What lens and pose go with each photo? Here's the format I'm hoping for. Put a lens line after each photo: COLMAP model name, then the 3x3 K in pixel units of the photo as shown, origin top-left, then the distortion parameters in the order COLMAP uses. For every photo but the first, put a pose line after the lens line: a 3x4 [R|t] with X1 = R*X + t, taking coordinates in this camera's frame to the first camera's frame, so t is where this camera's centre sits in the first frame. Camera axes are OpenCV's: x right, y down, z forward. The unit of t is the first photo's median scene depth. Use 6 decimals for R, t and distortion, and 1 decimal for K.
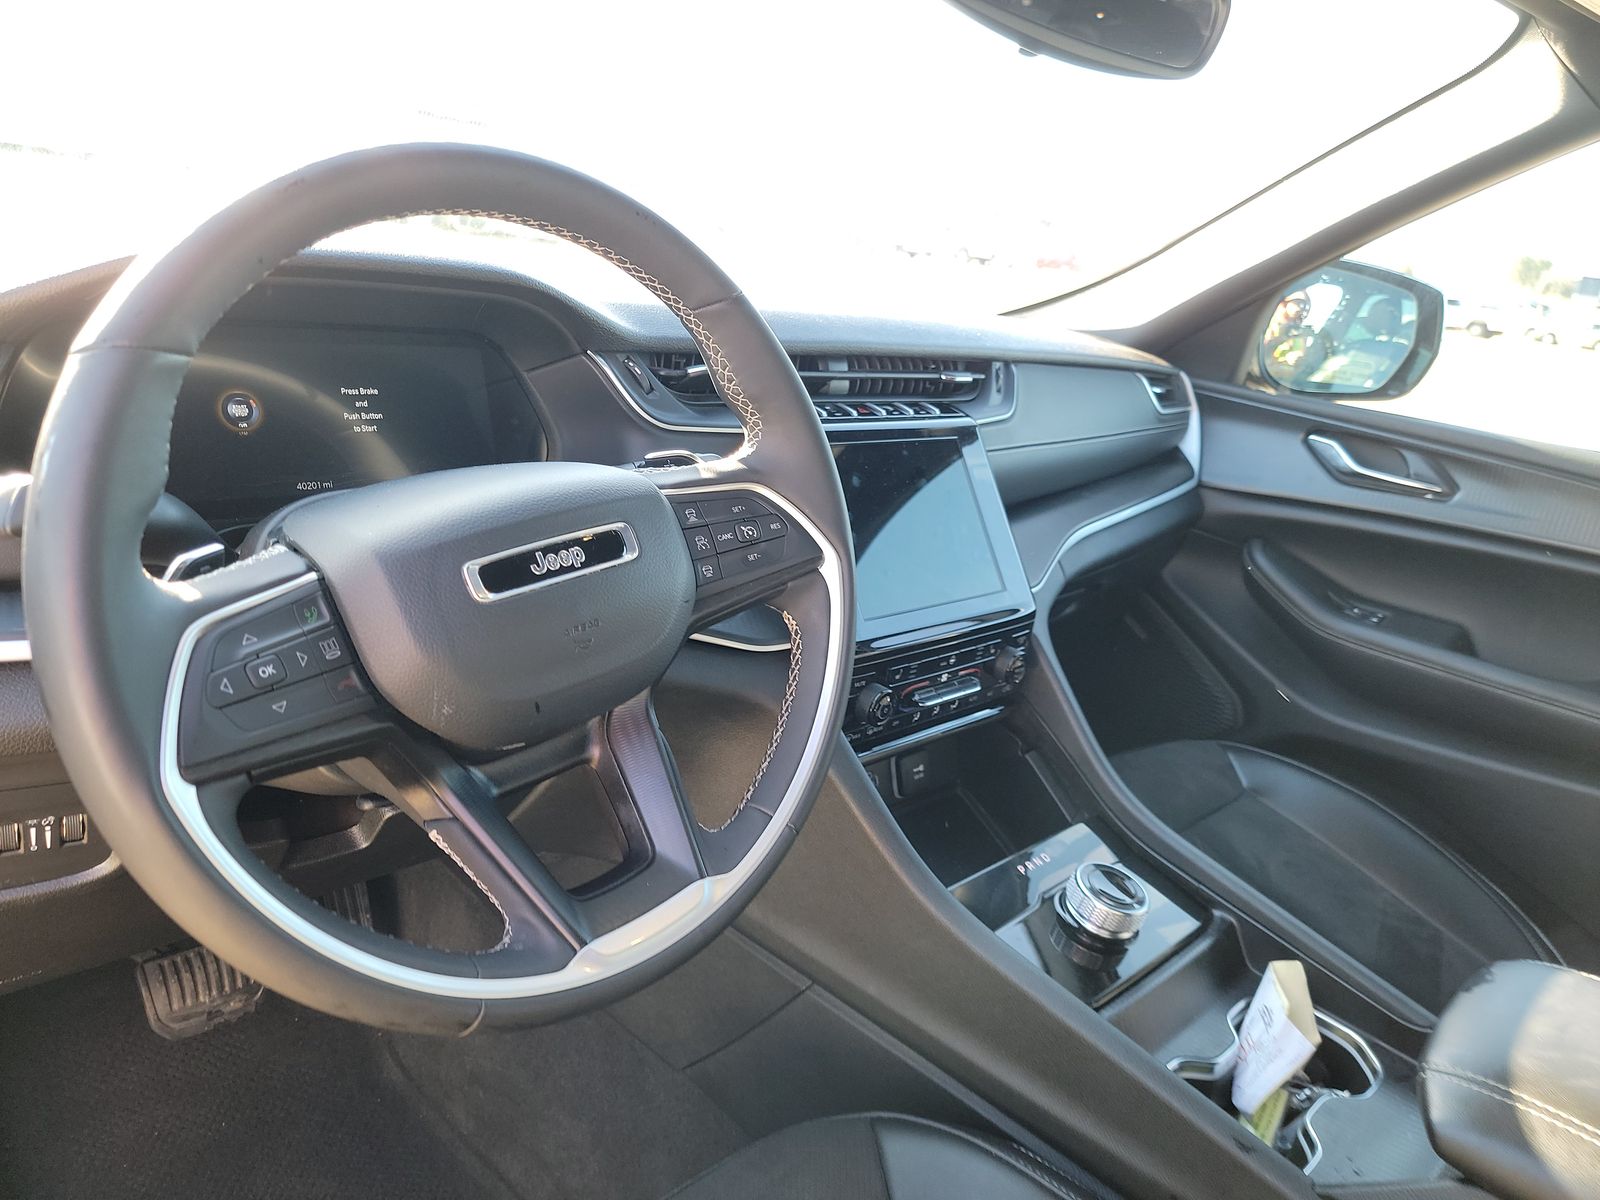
lens RADIAL K [[1080.3, 0, 805.7], [0, 1080.3, 591.6], [0, 0, 1]] dist [0.132434, -0.116085]
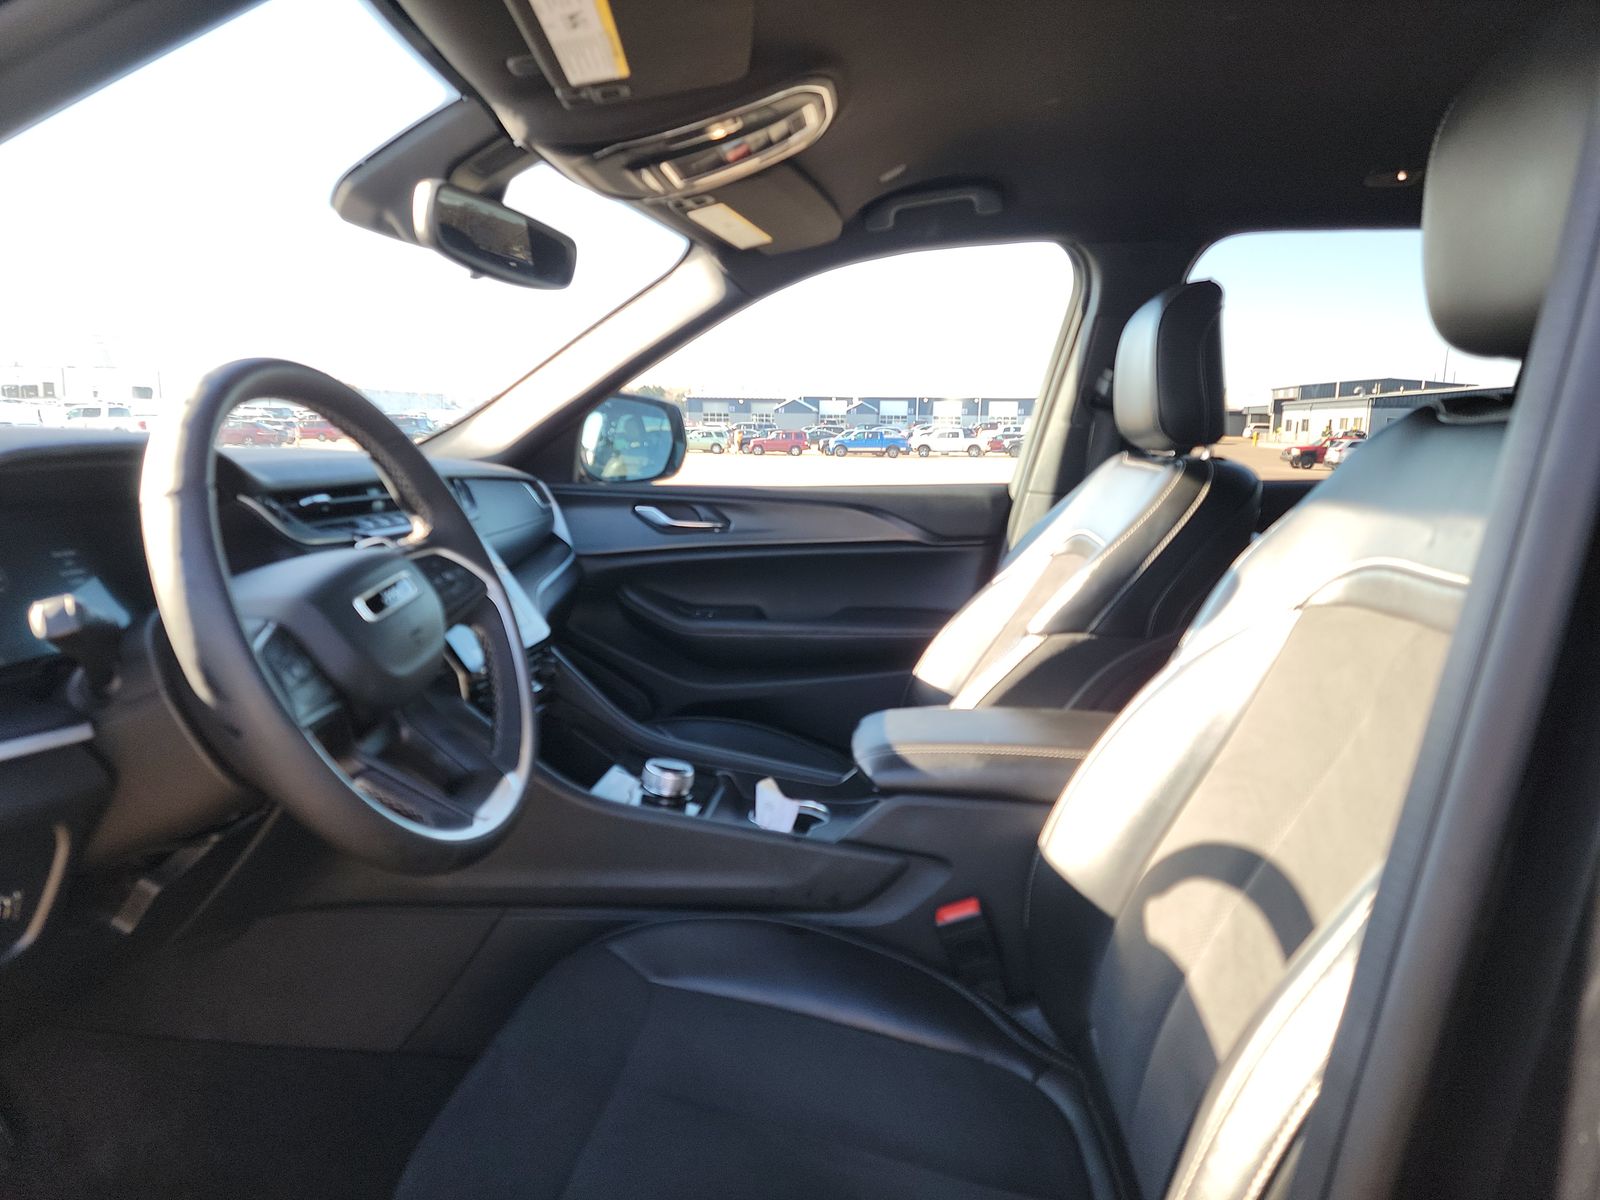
lens RADIAL K [[1080.3, 0, 805.7], [0, 1080.3, 591.6], [0, 0, 1]] dist [0.132434, -0.116085]
pose [[0.753385, -0.219717, 0.619787, -0.293103], [0.301786, 0.952934, -0.029019, 0.075328], [-0.584240, 0.208906, 0.784233, -0.235838]]
